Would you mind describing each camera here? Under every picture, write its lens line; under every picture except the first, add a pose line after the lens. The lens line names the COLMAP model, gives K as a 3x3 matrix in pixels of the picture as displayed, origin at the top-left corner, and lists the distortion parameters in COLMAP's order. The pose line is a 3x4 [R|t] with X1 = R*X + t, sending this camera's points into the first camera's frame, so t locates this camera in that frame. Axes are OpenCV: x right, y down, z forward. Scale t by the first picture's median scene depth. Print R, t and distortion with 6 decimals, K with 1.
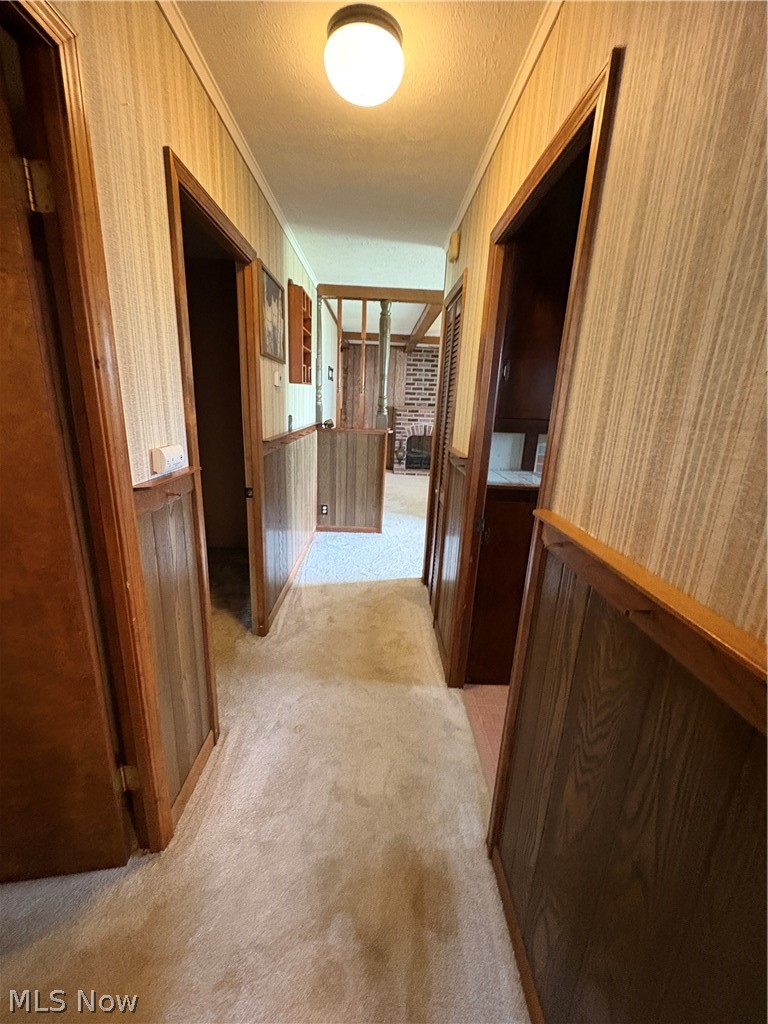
lens RADIAL K [[409.4, 0, 384.0], [0, 409.4, 512.0], [0, 0, 1]] dist [-0.000610, 0.000370]
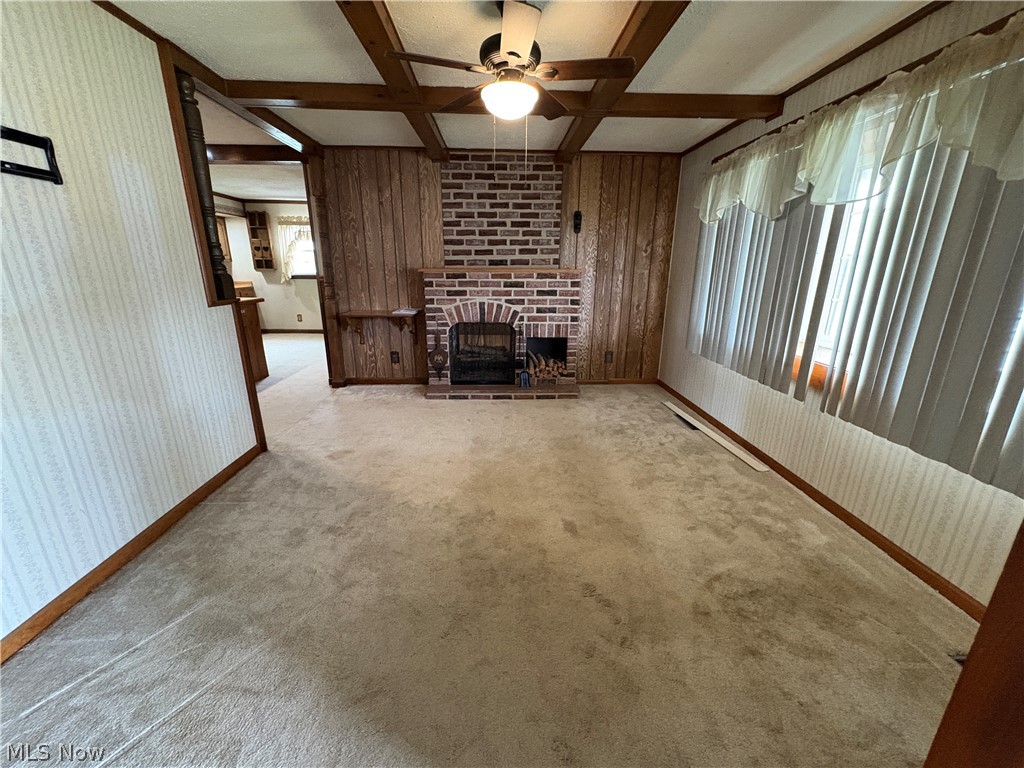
lens RADIAL K [[409.4, 0, 513.6], [0, 409.4, 386.8], [0, 0, 1]] dist [-0.000610, 0.000370]
pose [[0.998904, -0.044115, 0.015643, 0.126710], [0.043740, 0.998765, 0.023551, -0.113721], [-0.016662, -0.022841, 0.999600, 0.472537]]
